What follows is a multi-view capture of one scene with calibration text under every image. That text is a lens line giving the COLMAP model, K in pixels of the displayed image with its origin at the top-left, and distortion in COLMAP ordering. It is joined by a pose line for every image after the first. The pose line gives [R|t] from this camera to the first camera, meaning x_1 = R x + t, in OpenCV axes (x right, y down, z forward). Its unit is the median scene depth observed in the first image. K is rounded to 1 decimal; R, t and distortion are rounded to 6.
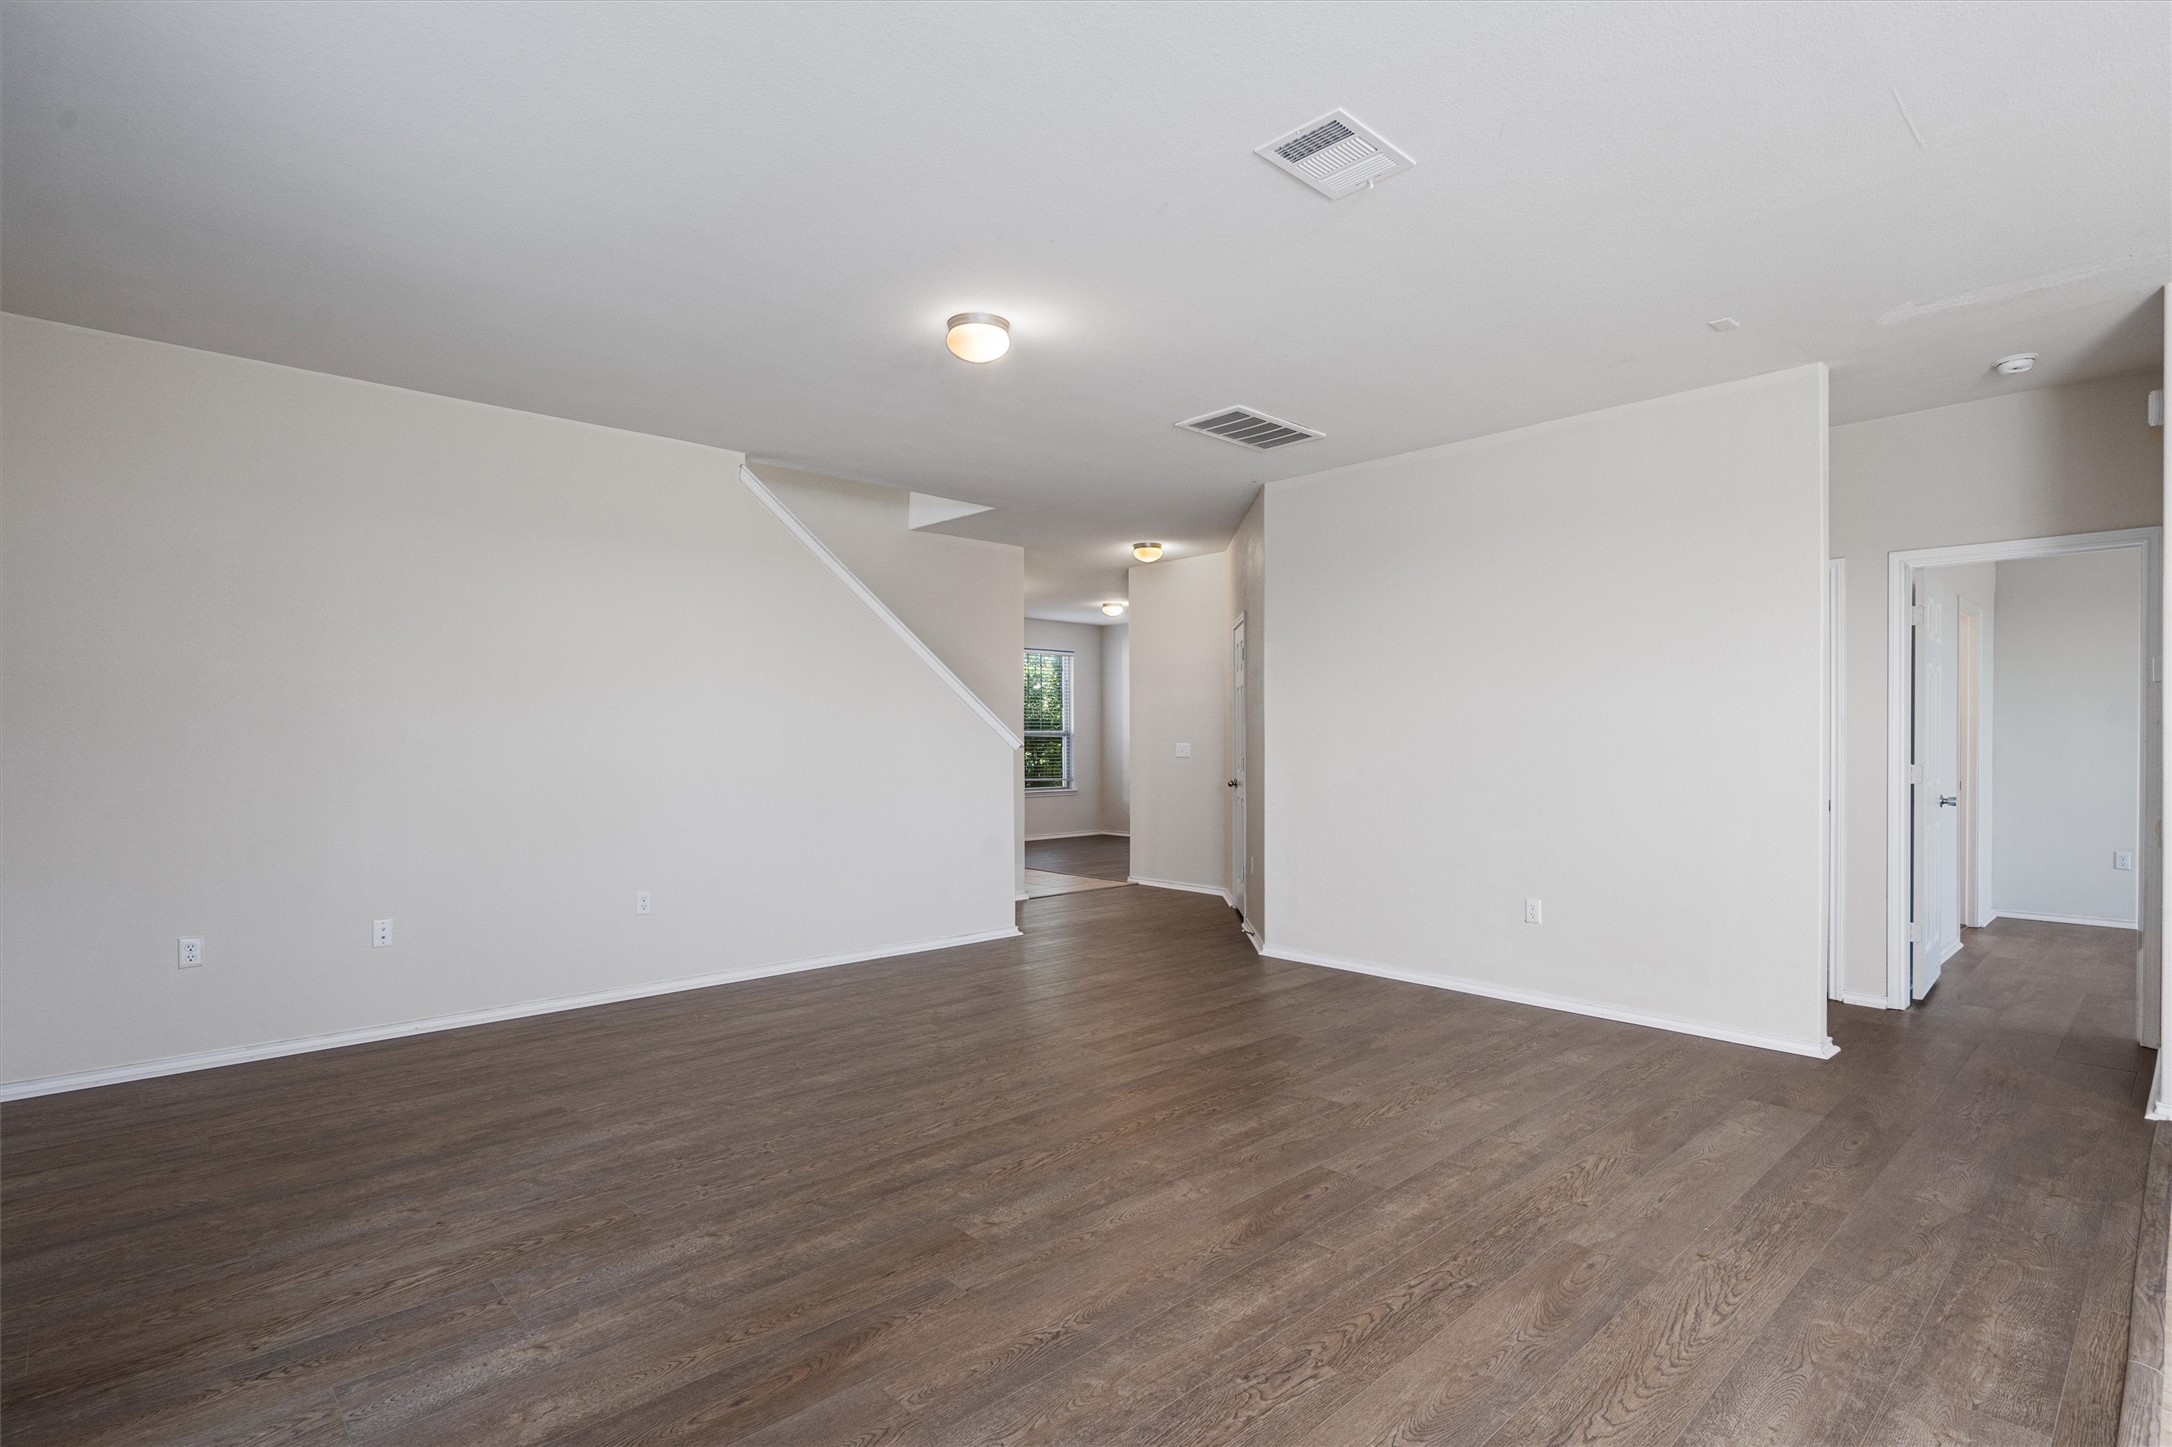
lens RADIAL K [[1039.9, 0, 1080.8], [0, 1039.9, 739.5], [0, 0, 1]] dist [-0.001337, 0.001698]
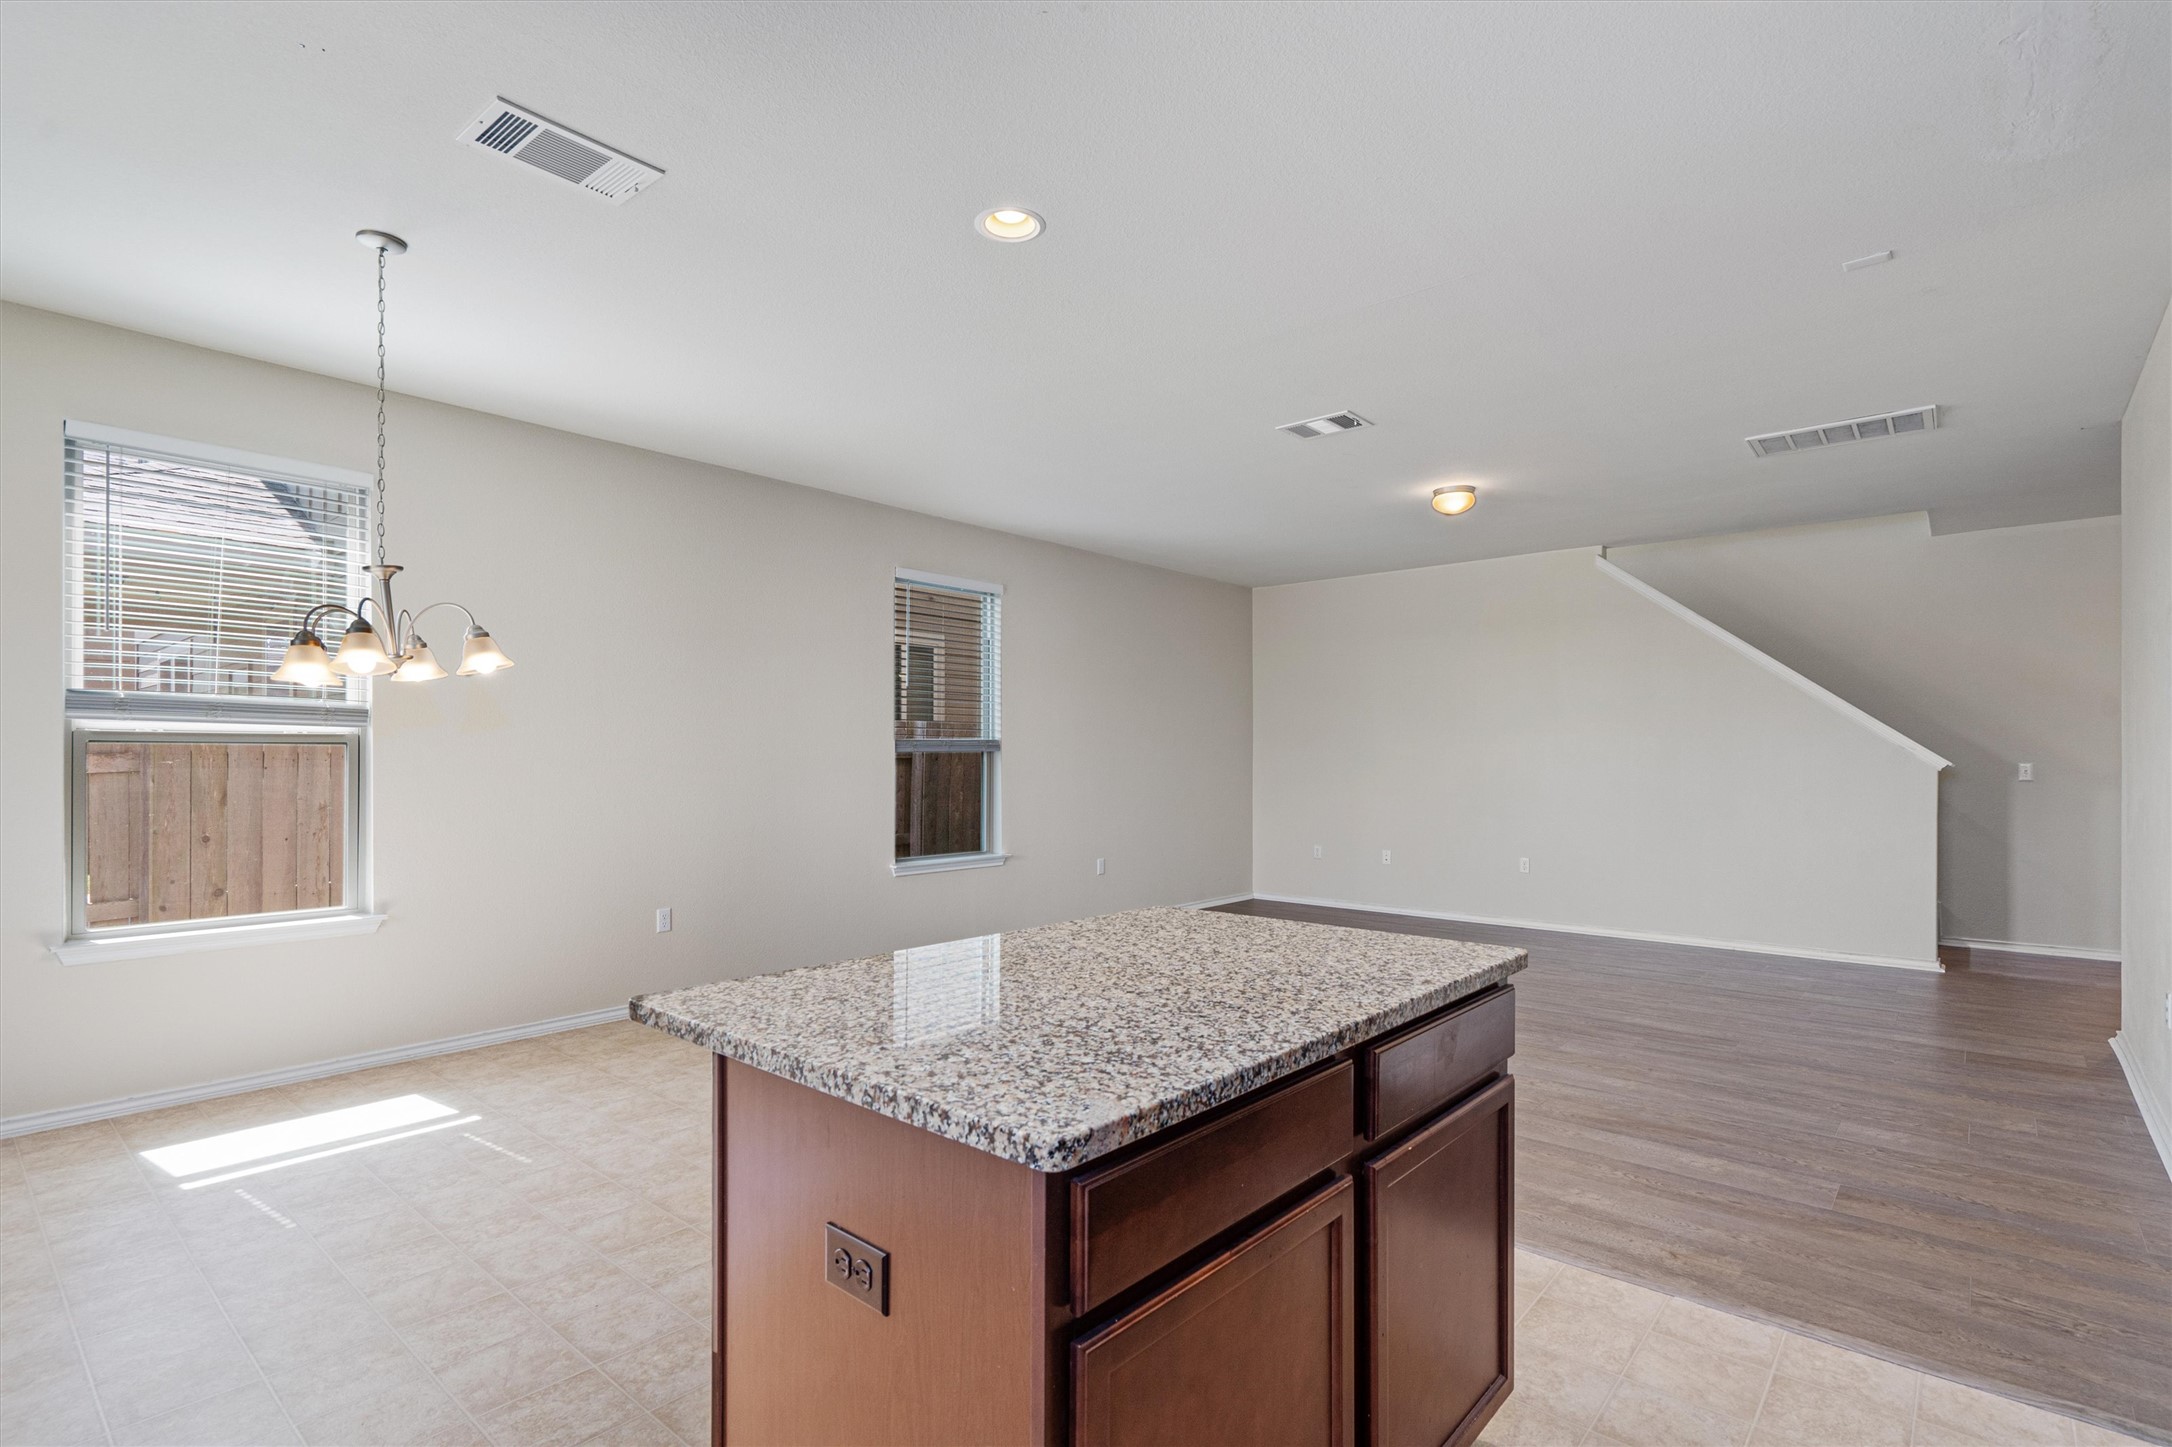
lens RADIAL K [[989.9, 0, 1090.7], [0, 989.9, 742.1], [0, 0, 1]] dist [-0.005330, 0.003050]
pose [[0.120376, -0.012481, -0.992650, 1.257932], [0.000619, 0.999922, -0.012497, -0.005149], [0.992728, 0.000890, 0.120375, 0.271794]]
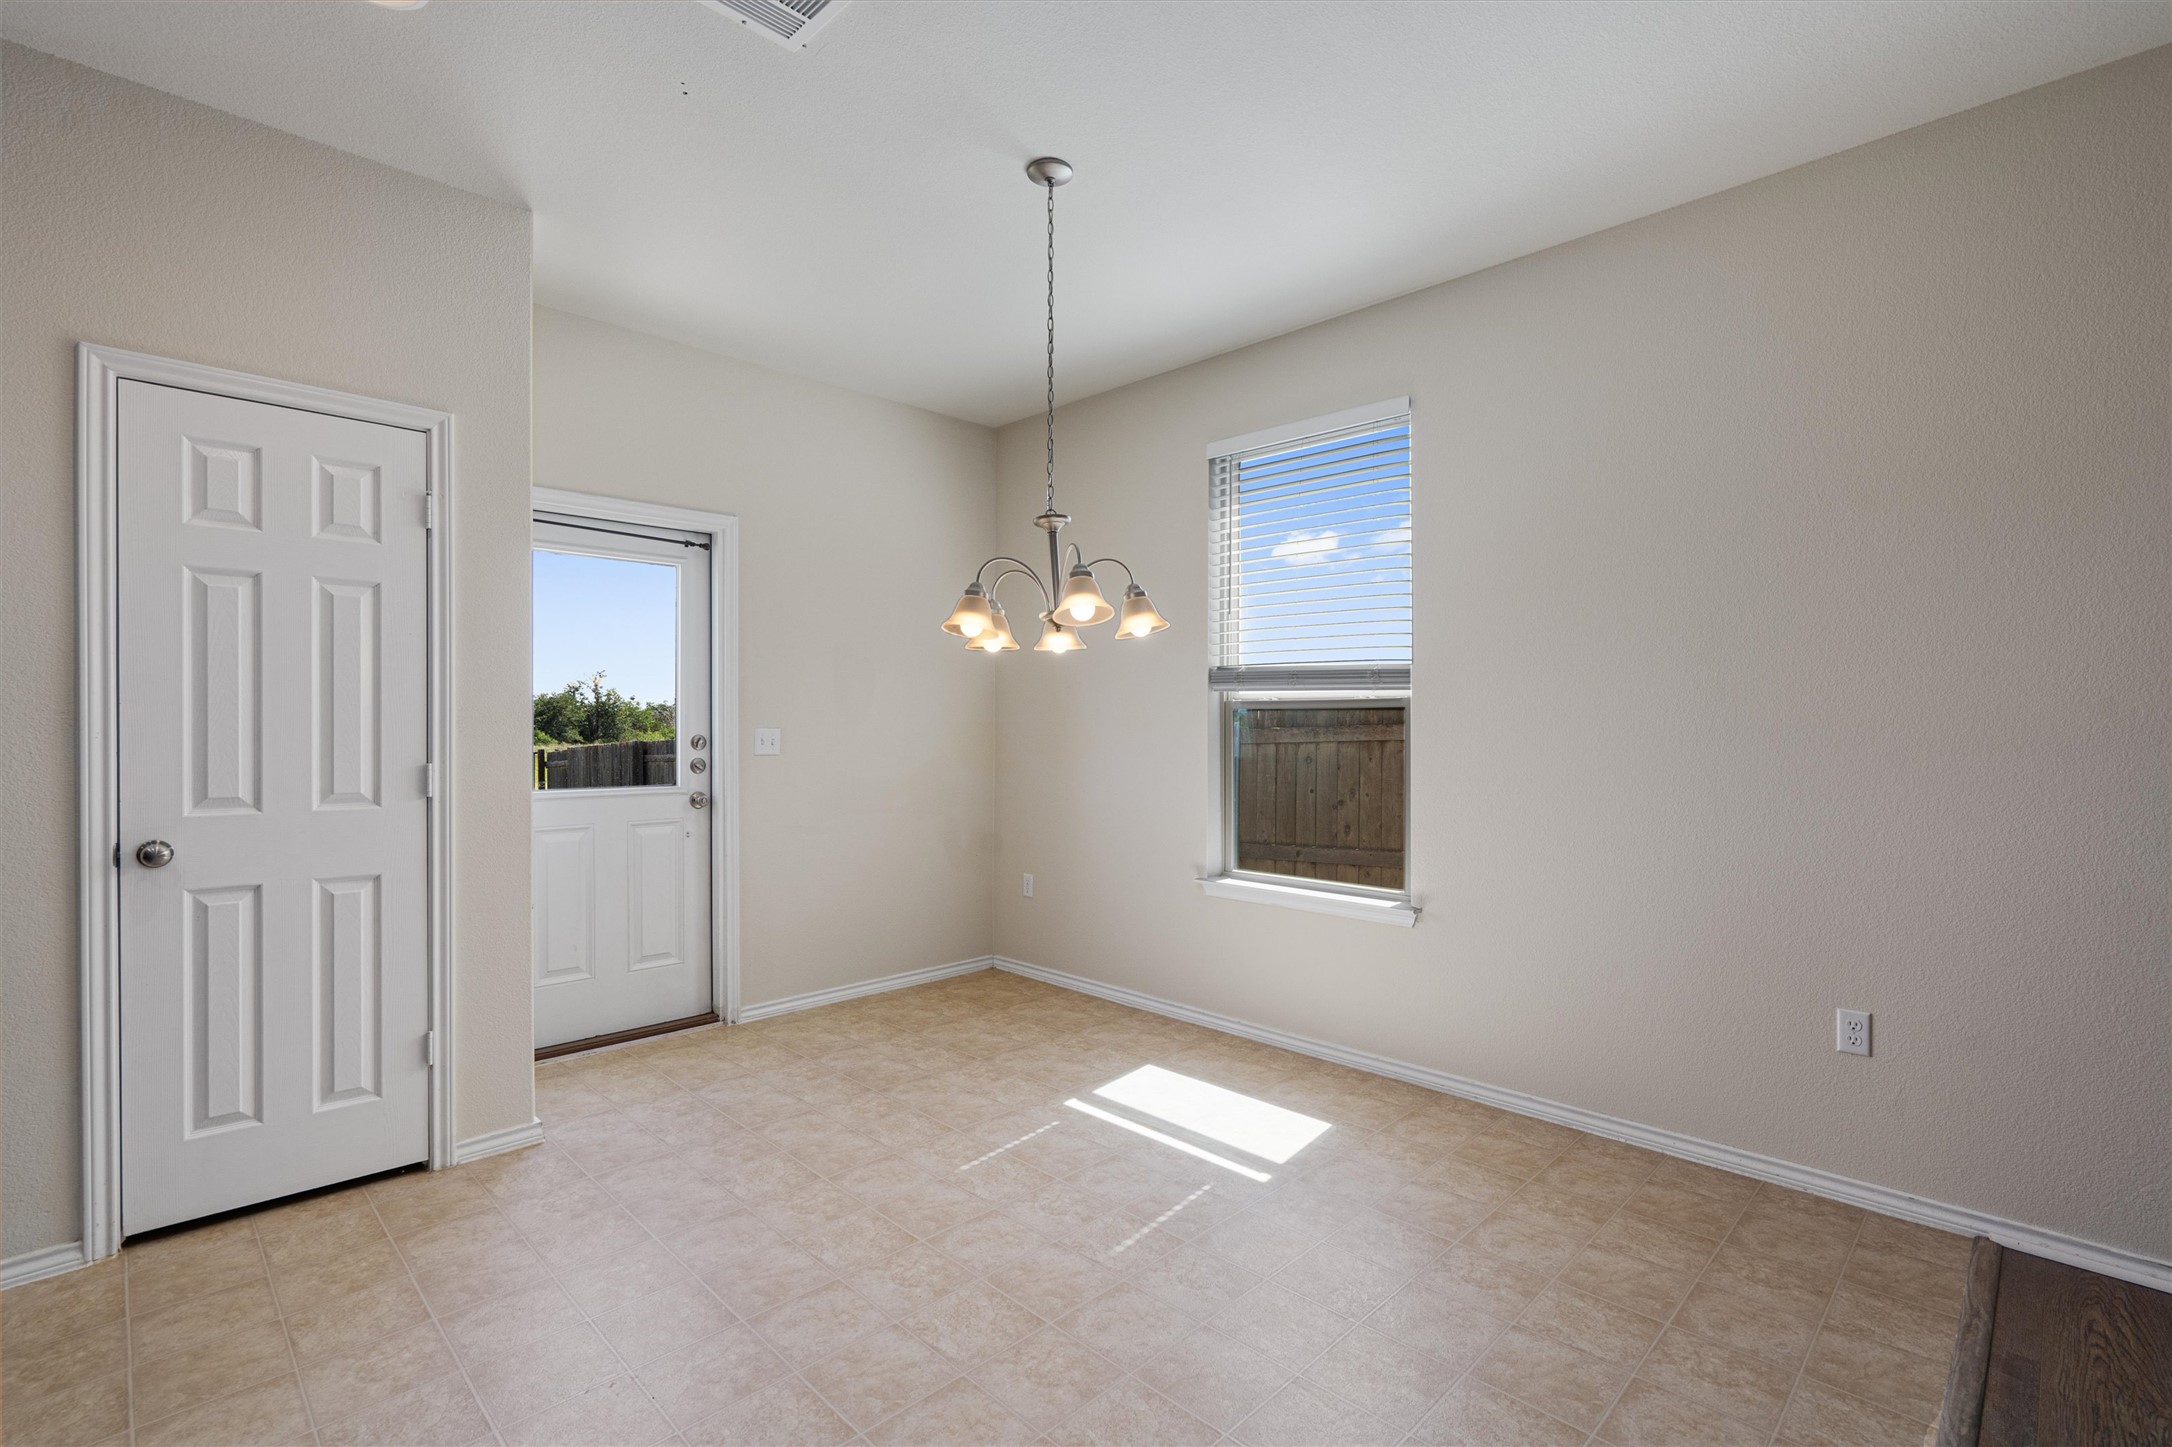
lens RADIAL K [[989.9, 0, 1085.2], [0, 989.9, 732.6], [0, 0, 1]] dist [-0.005330, 0.003050]
pose [[-0.999222, 0.003819, -0.039255, 0.488842], [0.003534, 0.999967, 0.007318, -0.002188], [0.039282, 0.007174, -0.999202, 0.521190]]
